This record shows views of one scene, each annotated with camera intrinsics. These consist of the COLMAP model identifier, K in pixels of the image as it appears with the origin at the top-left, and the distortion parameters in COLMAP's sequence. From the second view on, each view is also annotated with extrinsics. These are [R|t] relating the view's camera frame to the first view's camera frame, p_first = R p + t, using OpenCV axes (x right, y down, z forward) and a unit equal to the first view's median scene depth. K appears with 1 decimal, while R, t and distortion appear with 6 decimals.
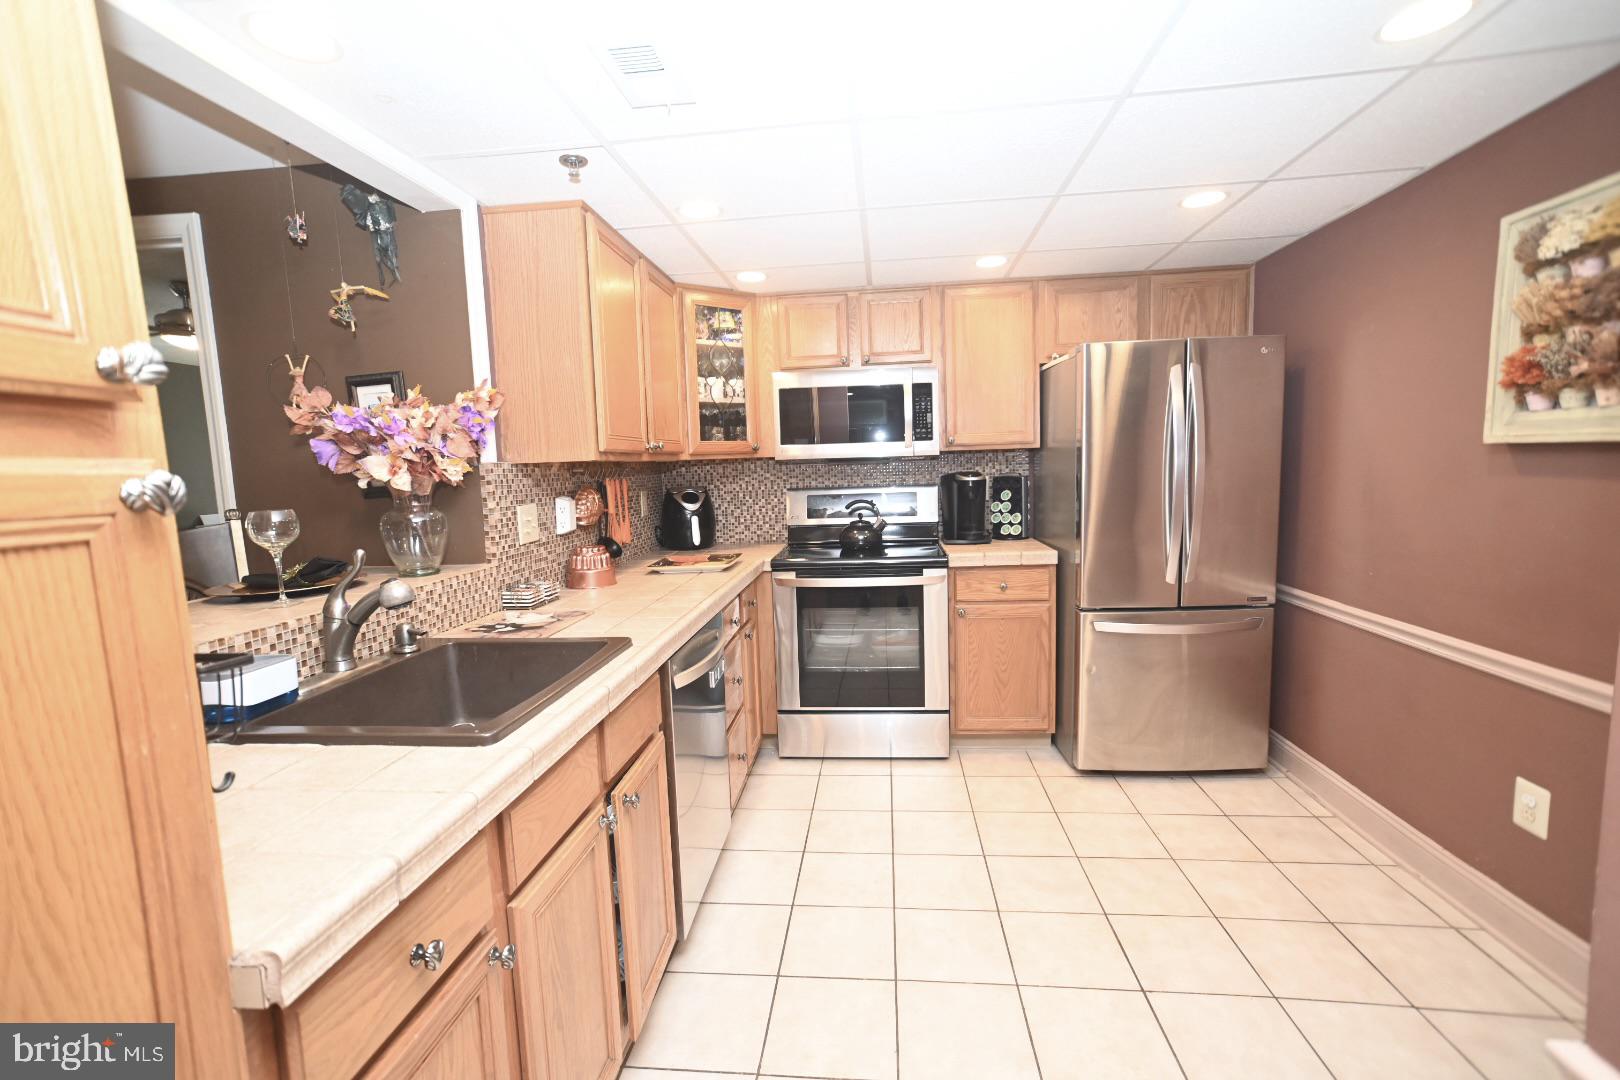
lens RADIAL K [[719.0, 0, 811.9], [0, 719.0, 544.3], [0, 0, 1]] dist [-0.044504, 0.040216]
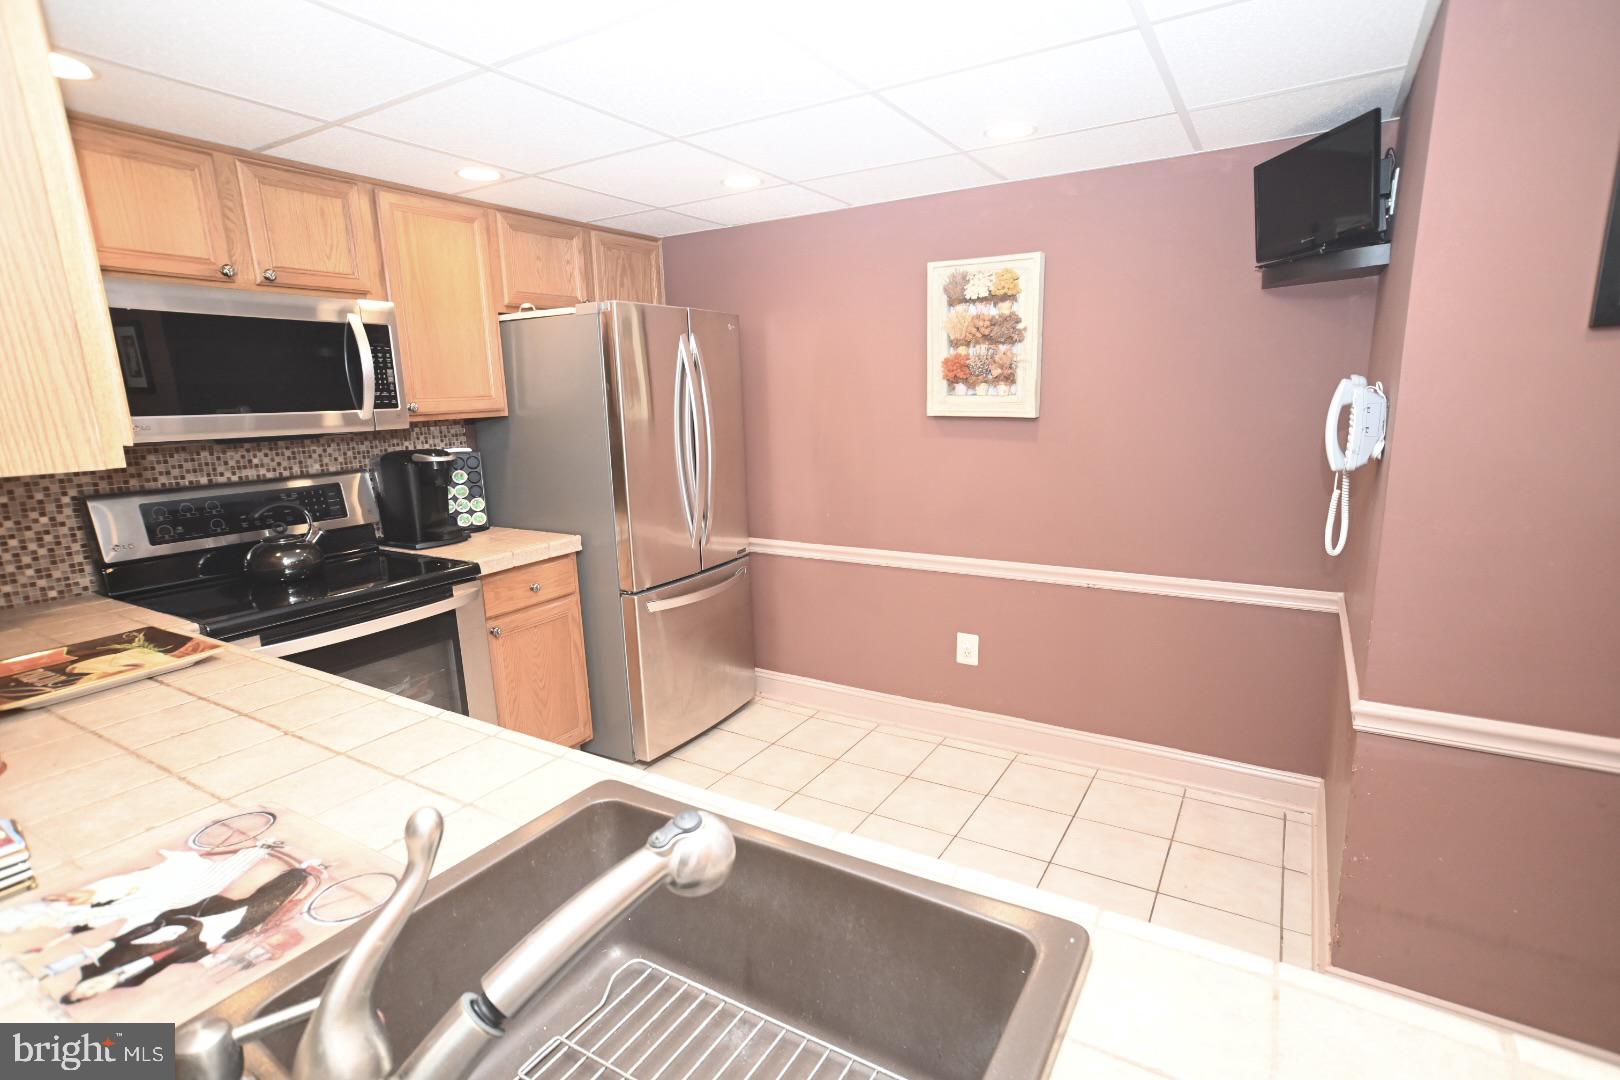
lens RADIAL K [[792.2, 0, 810.0], [0, 792.2, 540.0], [0, 0, 1]] dist [-0.004655, 0.000076]
pose [[0.438860, -0.147369, 0.886388, -0.379250], [0.113461, 0.987652, 0.108030, -0.055799], [-0.891363, 0.053160, 0.450162, 0.300012]]
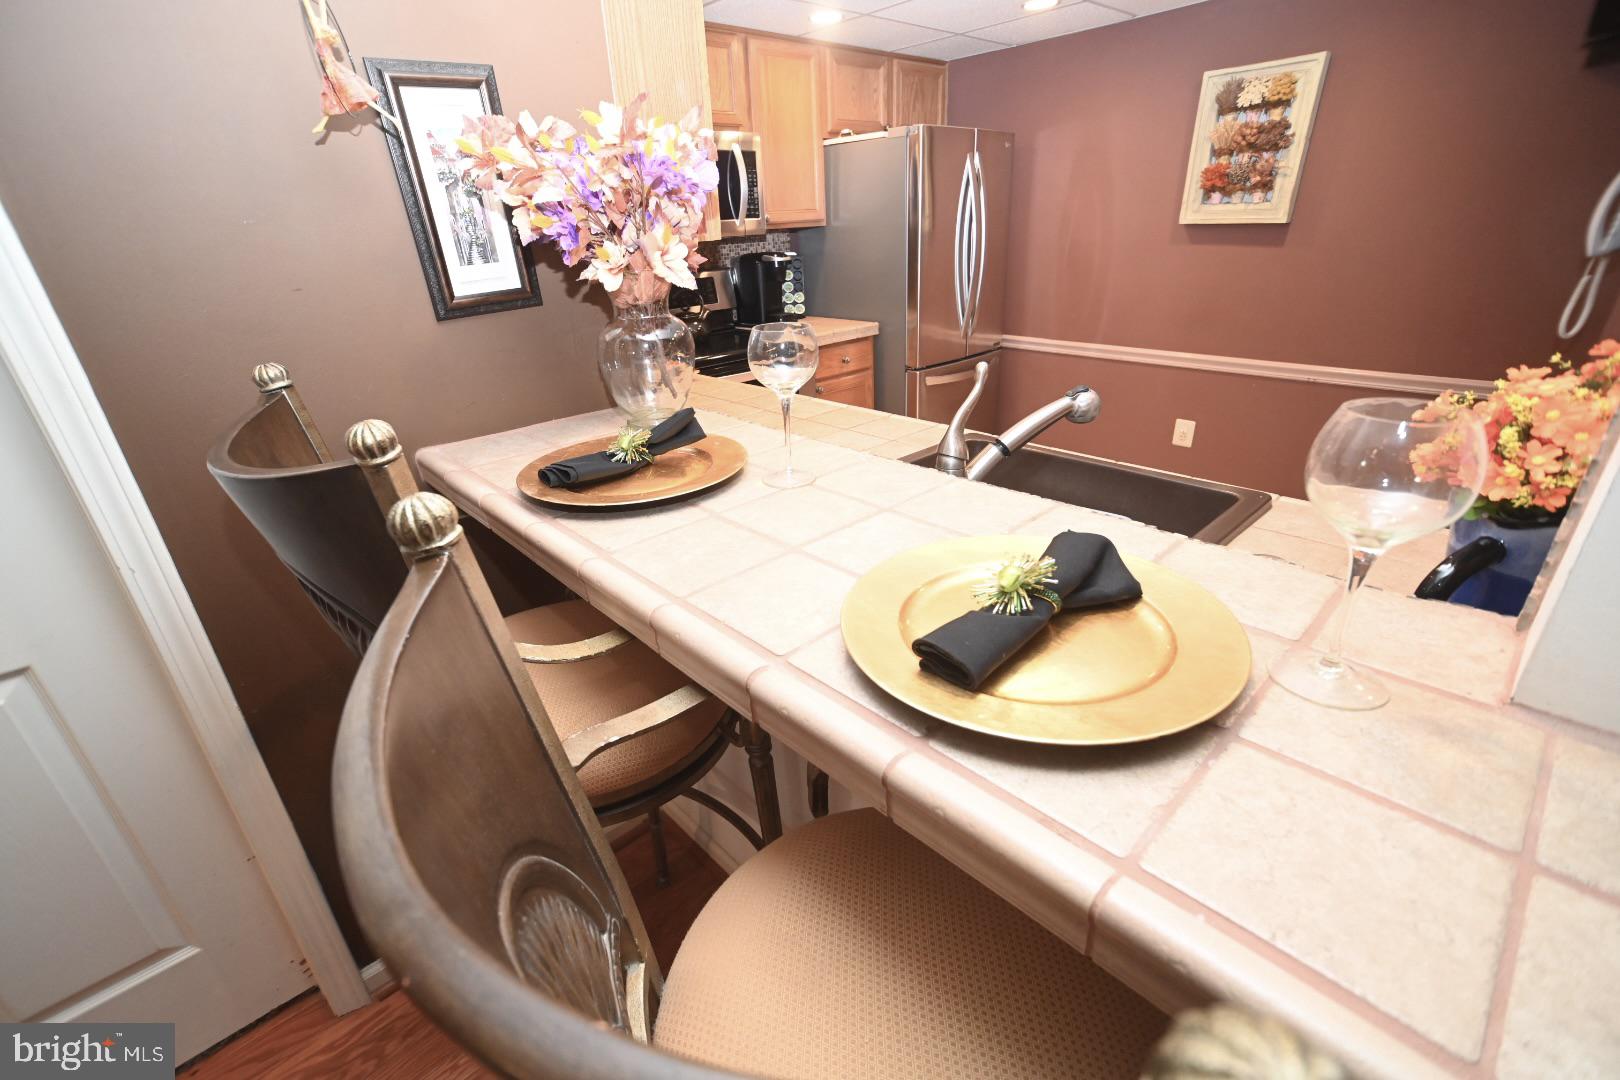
lens RADIAL K [[719.0, 0, 811.9], [0, 719.0, 544.3], [0, 0, 1]] dist [-0.044504, 0.040216]
pose [[0.666179, -0.300424, 0.682606, -0.591864], [0.100412, 0.943074, 0.317063, -0.028776], [-0.739001, -0.142679, 0.658422, 0.261571]]
